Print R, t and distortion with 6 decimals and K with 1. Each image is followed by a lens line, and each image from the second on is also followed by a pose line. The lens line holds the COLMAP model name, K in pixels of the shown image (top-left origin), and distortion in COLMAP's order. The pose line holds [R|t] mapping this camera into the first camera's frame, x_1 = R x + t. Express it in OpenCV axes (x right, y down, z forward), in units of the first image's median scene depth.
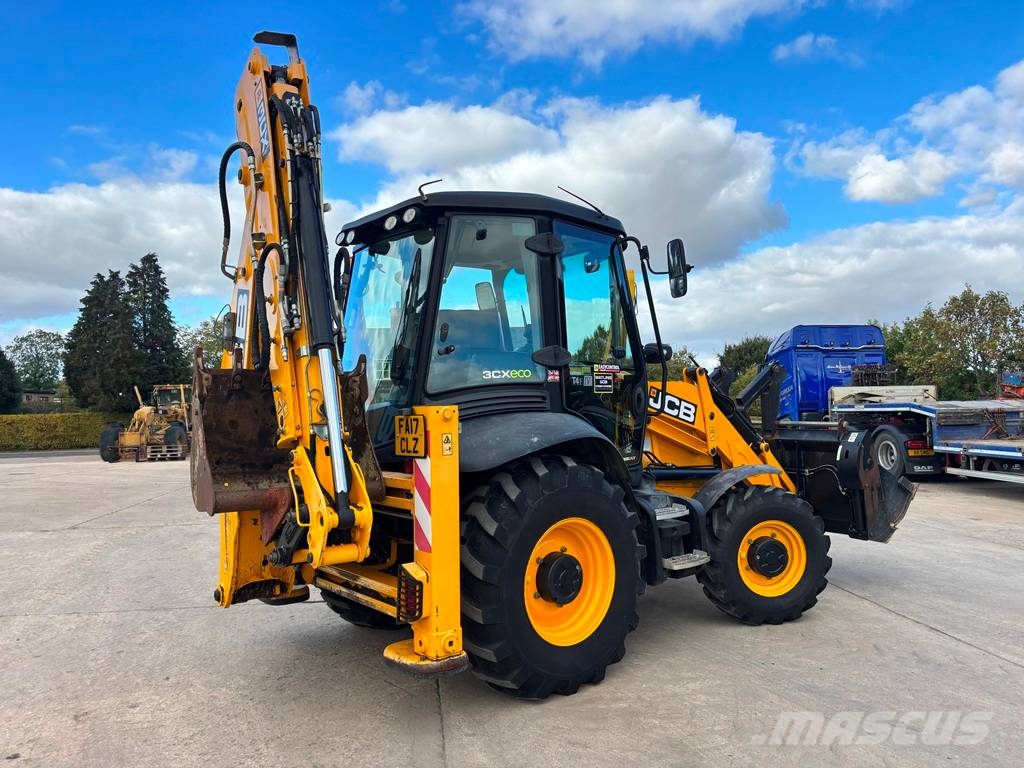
lens RADIAL K [[771.5, 0, 509.0], [0, 771.5, 379.7], [0, 0, 1]] dist [0.073371, -0.078316]
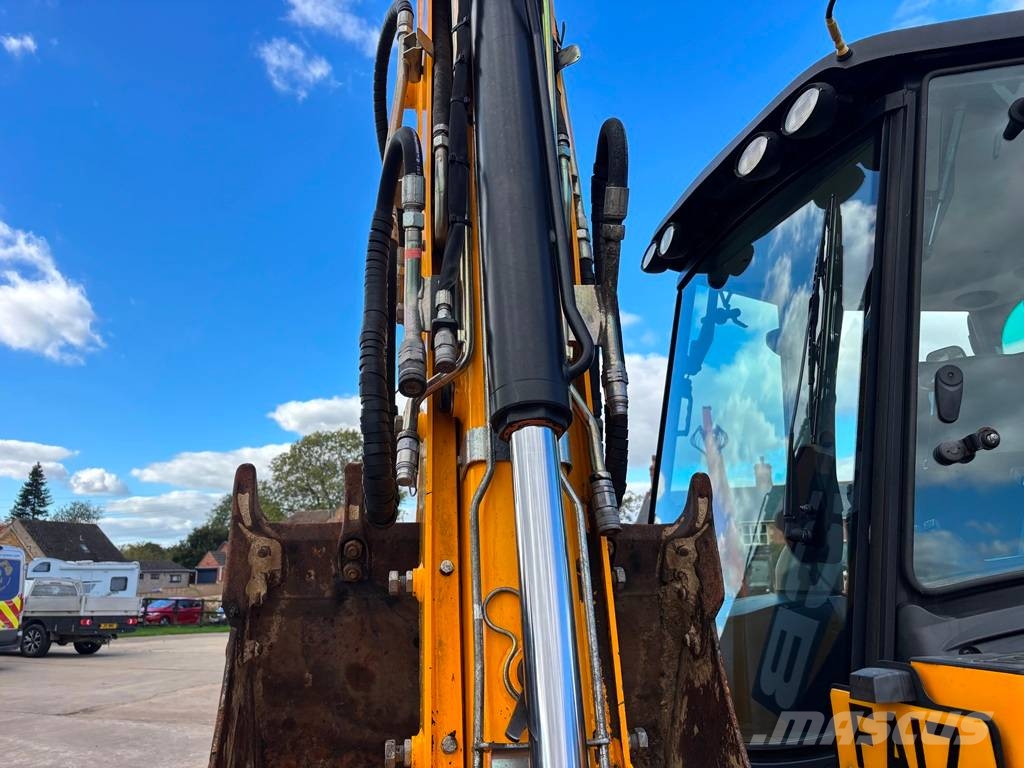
lens RADIAL K [[788.1, 0, 512.0], [0, 788.1, 384.0], [0, 0, 1]] dist [0.000850, -0.001683]
pose [[0.899490, -0.103959, -0.424394, -0.051980], [0.016934, 0.978848, -0.203885, -0.000470], [0.436613, 0.176205, 0.882225, 0.302202]]
